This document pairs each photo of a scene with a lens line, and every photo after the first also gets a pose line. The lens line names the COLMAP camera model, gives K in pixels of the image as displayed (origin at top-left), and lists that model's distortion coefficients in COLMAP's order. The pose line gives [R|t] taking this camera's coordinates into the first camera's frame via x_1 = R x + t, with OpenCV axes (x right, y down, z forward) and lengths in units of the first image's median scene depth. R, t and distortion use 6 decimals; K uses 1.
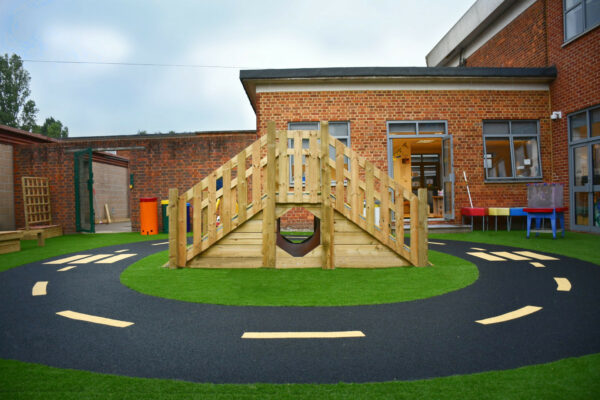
lens RADIAL K [[467.0, 0, 300.0], [0, 467.0, 200.0], [0, 0, 1]] dist [-0.072126, 0.008883]
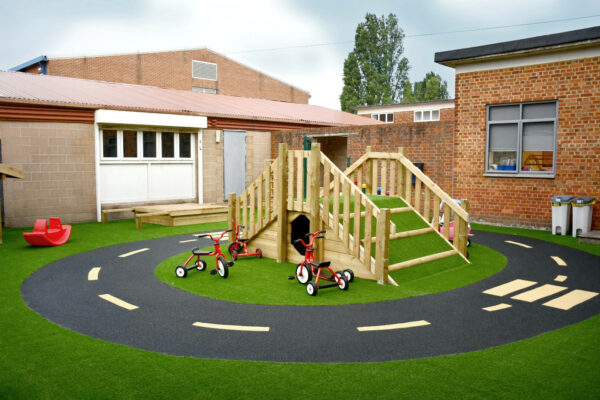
lens RADIAL K [[517.5, 0, 300.0], [0, 517.5, 200.0], [0, 0, 1]] dist [-0.007232, 0.005908]
pose [[0.710353, 0.082958, -0.698940, 0.435430], [-0.020677, 0.995061, 0.097090, -0.072321], [0.703542, -0.054516, 0.708559, 0.022565]]
